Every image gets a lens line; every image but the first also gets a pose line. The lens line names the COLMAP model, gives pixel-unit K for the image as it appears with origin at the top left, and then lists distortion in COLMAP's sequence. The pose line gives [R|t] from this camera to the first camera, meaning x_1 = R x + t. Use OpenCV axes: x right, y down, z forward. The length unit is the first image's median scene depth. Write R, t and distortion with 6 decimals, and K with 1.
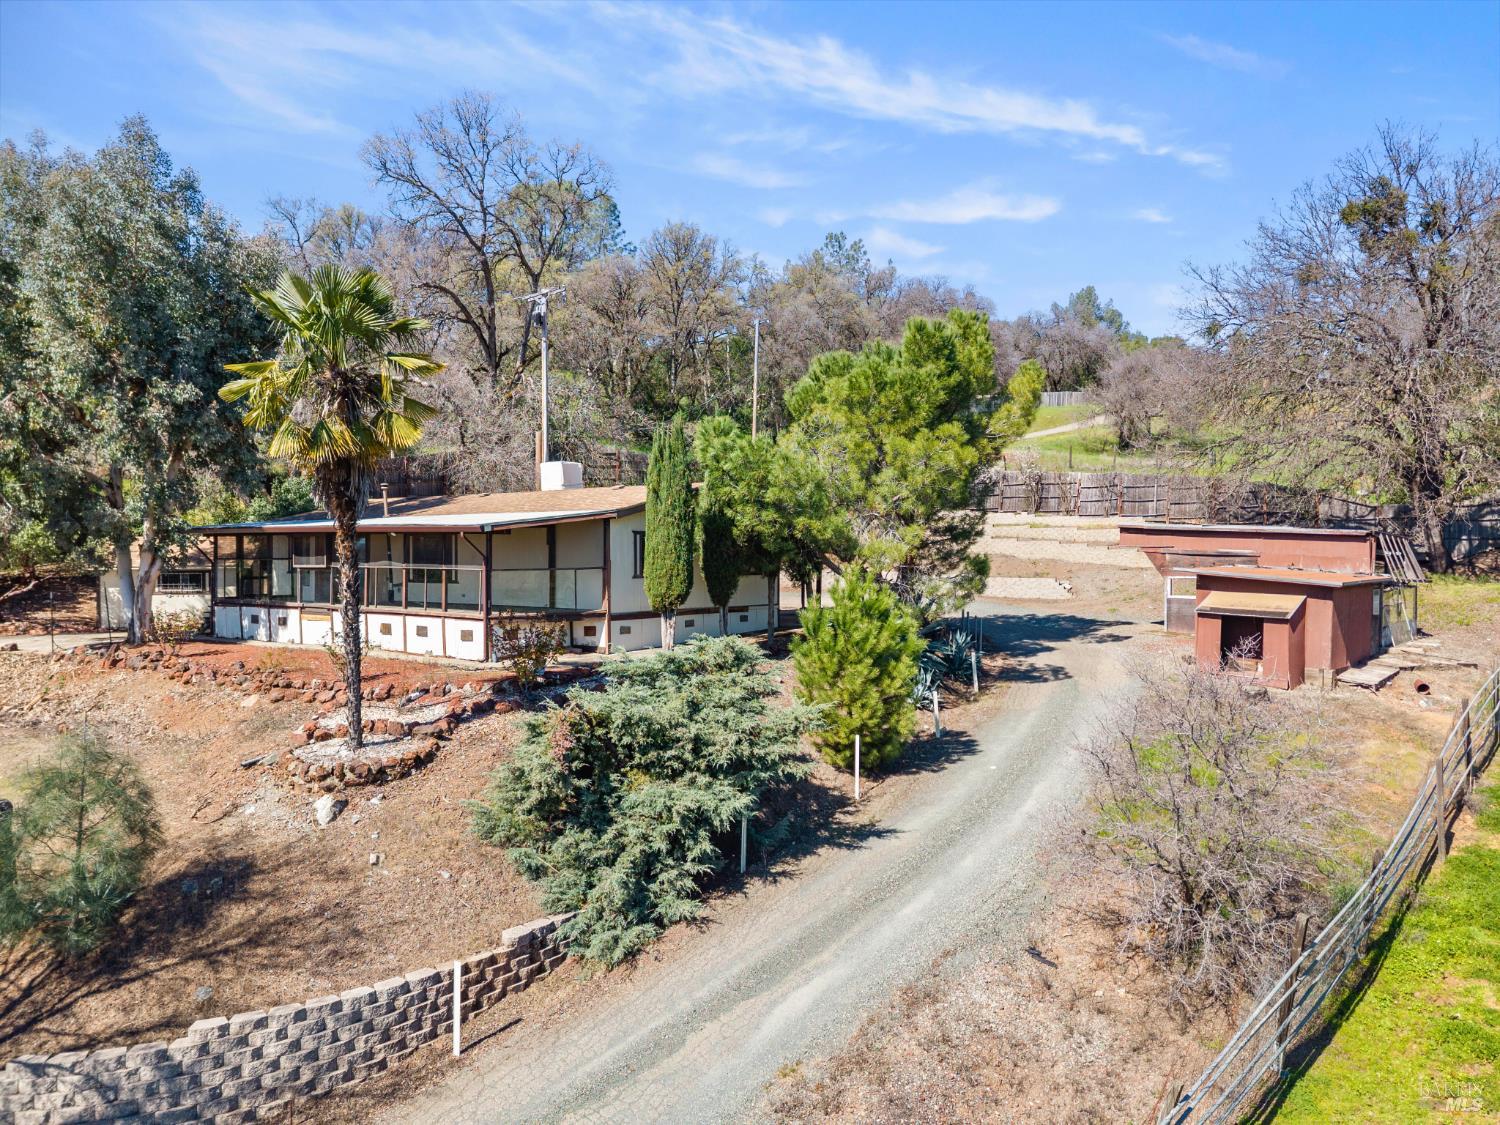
lens RADIAL K [[1039.4, 0, 760.1], [0, 1039.4, 567.7], [0, 0, 1]] dist [0.066319, -0.096340]
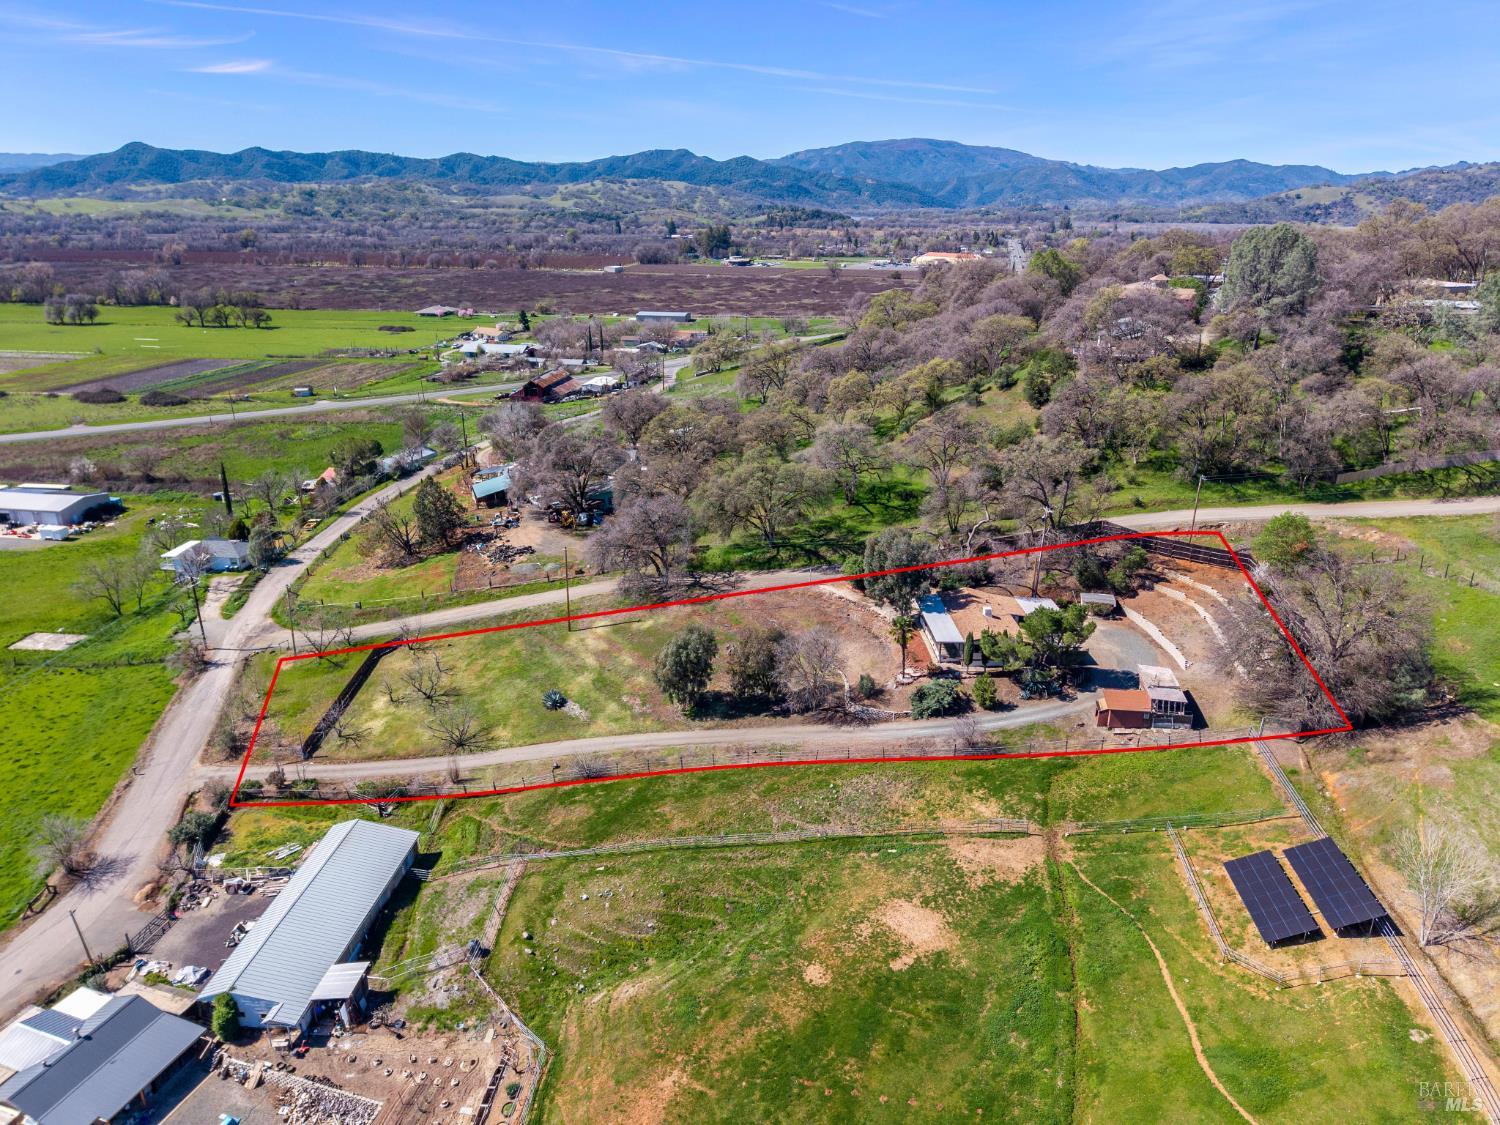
lens RADIAL K [[1017.9, 0, 735.1], [0, 1017.9, 568.3], [0, 0, 1]] dist [0.033094, -0.036595]
pose [[0.589156, 0.278042, -0.758675, 2.564503], [-0.011147, 0.941639, 0.336439, -1.831143], [0.807942, -0.189758, 0.557872, -2.329972]]
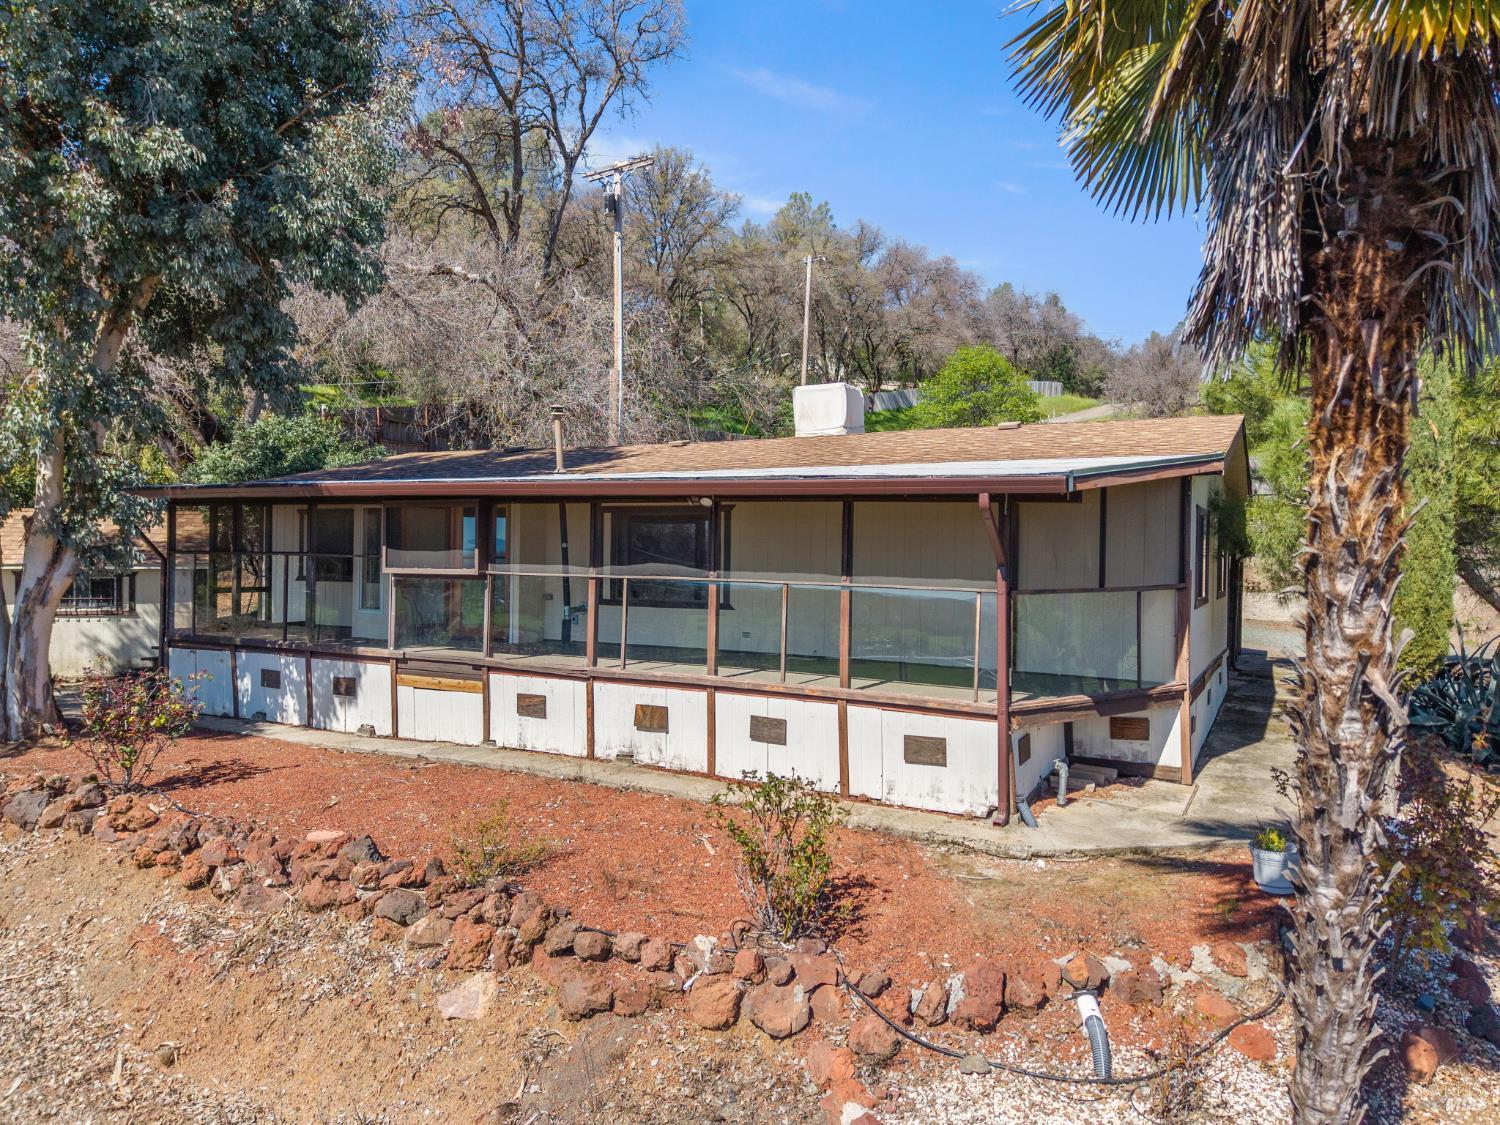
lens RADIAL K [[1039.4, 0, 760.1], [0, 1039.4, 567.7], [0, 0, 1]] dist [0.066319, -0.096340]
pose [[0.989841, 0.013500, 0.141539, -0.347945], [-0.013493, 0.999908, -0.001007, -0.004442], [-0.141539, -0.000913, 0.989932, 0.522826]]
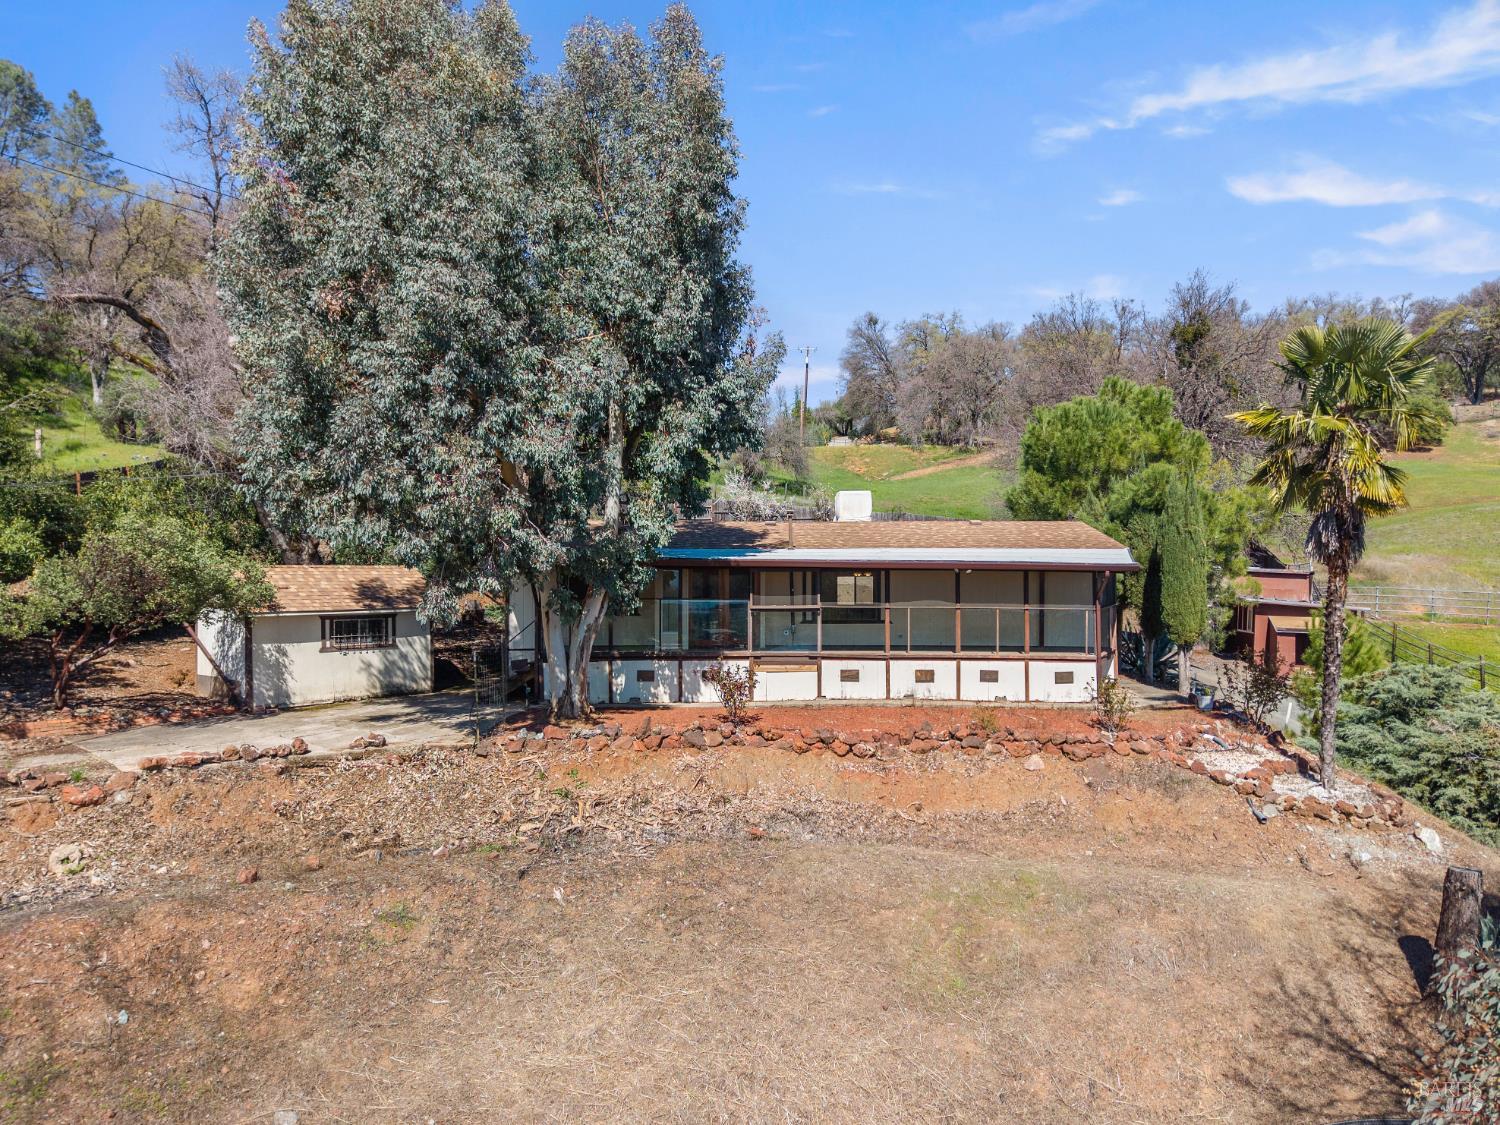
lens RADIAL K [[1064.5, 0, 757.8], [0, 1064.5, 584.1], [0, 0, 1]] dist [0.115394, -0.179793]
pose [[0.789161, -0.001868, 0.614184, -0.958094], [0.006031, 0.999971, -0.004709, -0.015748], [-0.614157, 0.007420, 0.789149, 0.339069]]
